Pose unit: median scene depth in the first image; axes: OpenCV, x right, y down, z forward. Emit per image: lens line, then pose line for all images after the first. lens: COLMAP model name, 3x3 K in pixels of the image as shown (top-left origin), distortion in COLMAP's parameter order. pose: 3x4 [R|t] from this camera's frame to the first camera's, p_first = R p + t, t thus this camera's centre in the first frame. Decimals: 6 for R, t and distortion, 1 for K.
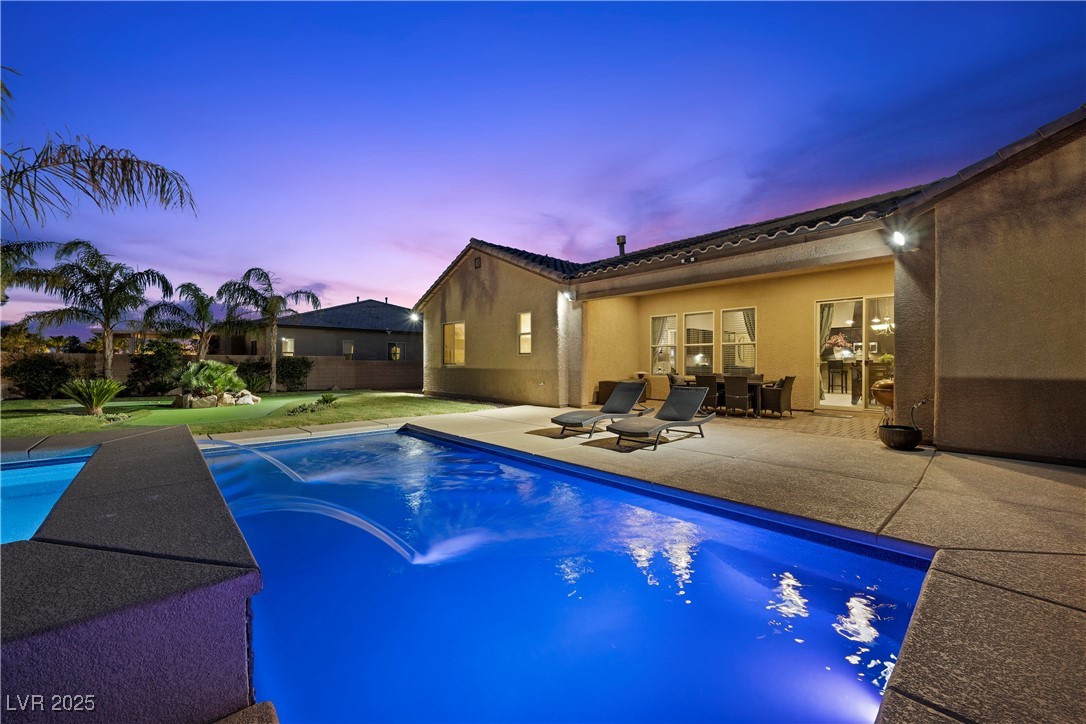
lens RADIAL K [[423.8, 0, 541.0], [0, 423.8, 367.9], [0, 0, 1]] dist [-0.002212, -0.000559]
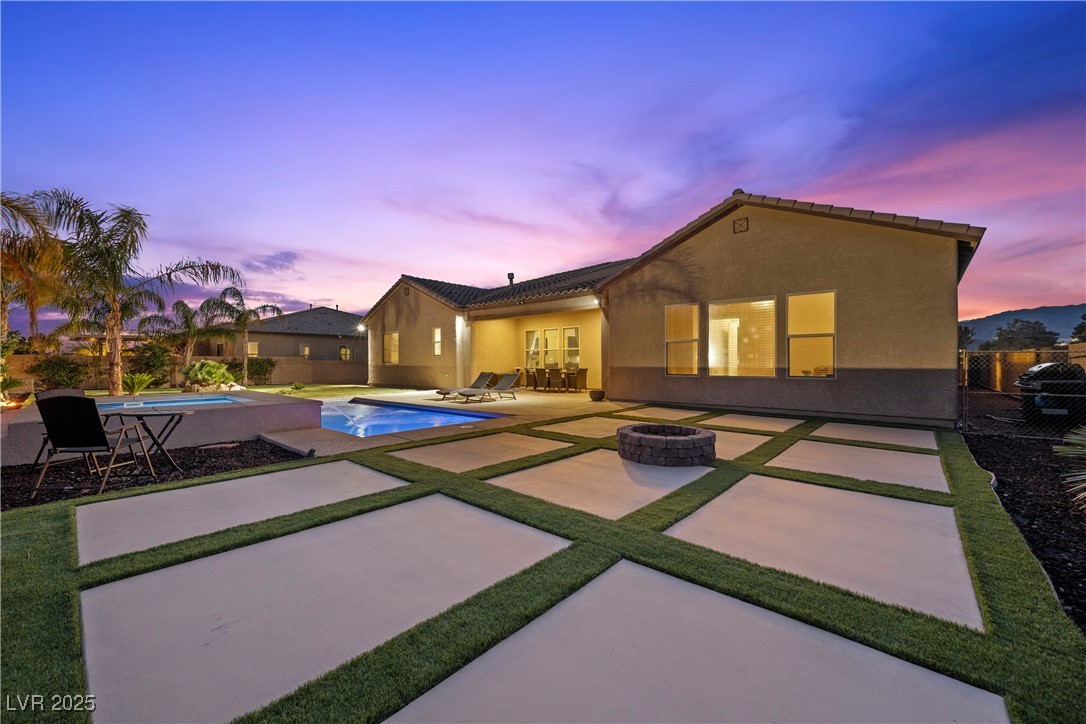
lens RADIAL K [[423.8, 0, 539.8], [0, 423.8, 368.0], [0, 0, 1]] dist [-0.002212, -0.000559]
pose [[0.994842, -0.004071, 0.101355, 0.161933], [0.004033, 0.999992, 0.000581, 0.010296], [-0.101357, -0.000169, 0.994850, -0.496641]]
